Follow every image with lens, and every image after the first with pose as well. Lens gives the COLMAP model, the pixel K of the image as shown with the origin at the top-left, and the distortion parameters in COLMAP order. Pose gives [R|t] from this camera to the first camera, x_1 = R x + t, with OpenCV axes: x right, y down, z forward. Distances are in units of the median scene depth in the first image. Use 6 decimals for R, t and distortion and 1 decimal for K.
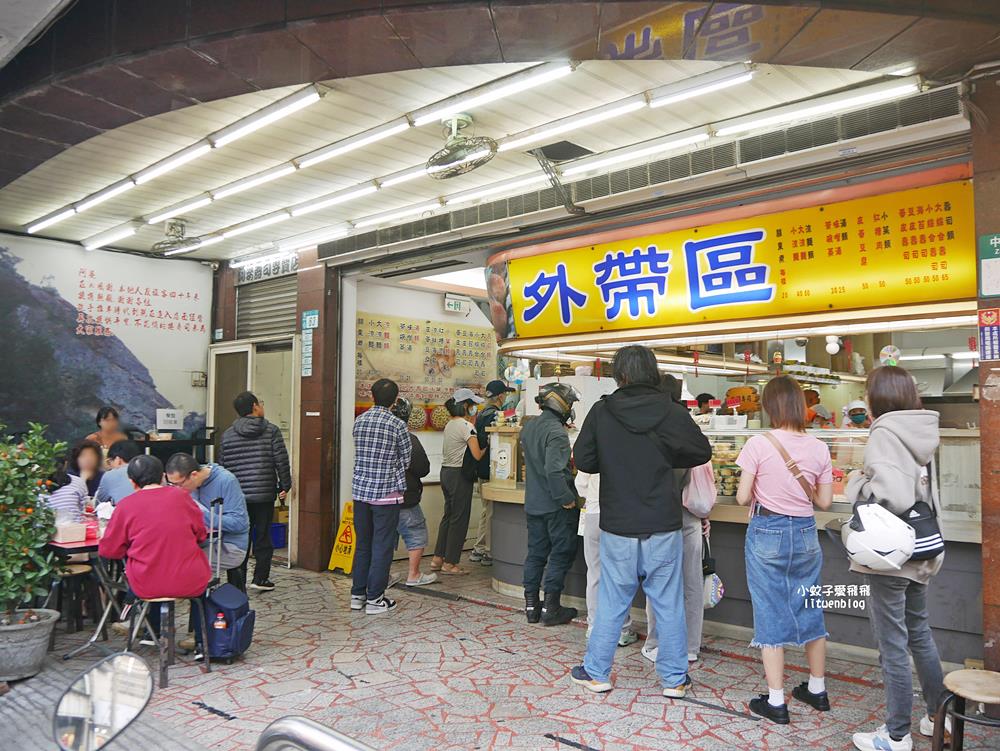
lens RADIAL K [[850.7, 0, 500.0], [0, 850.7, 375.5], [0, 0, 1]] dist [-0.056931, 0.006013]
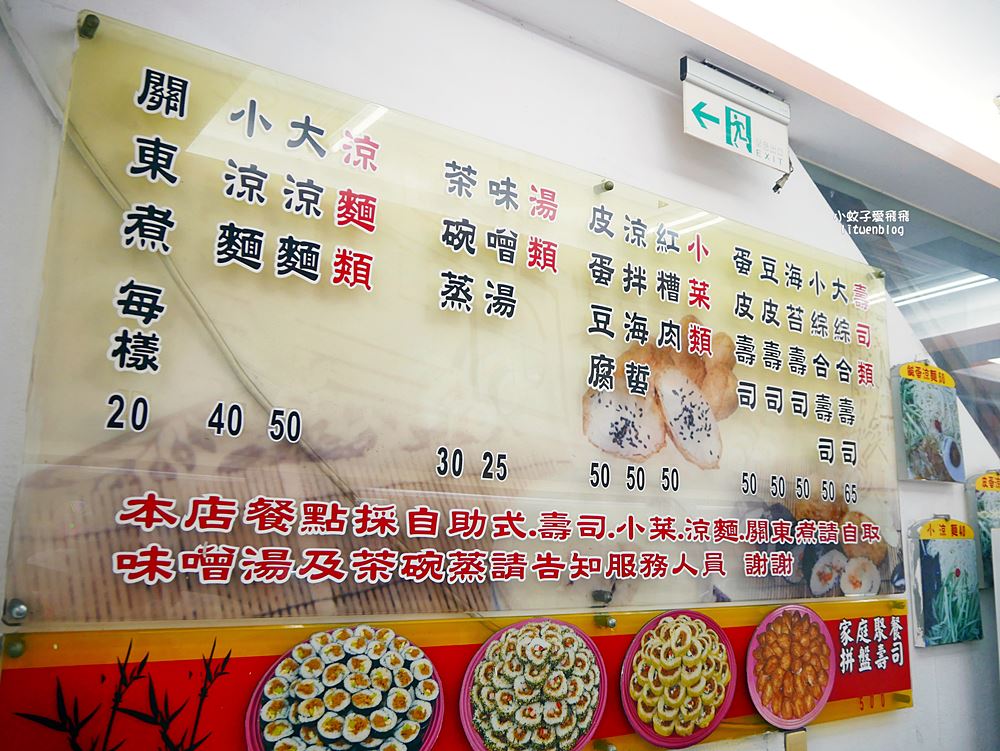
lens RADIAL K [[850.7, 0, 500.0], [0, 850.7, 375.5], [0, 0, 1]] dist [-0.056931, 0.006013]
pose [[0.974847, -0.033255, -0.220381, -0.064941], [0.002011, 0.990078, -0.140504, 0.009714], [0.222867, 0.136527, 0.965241, 0.802670]]
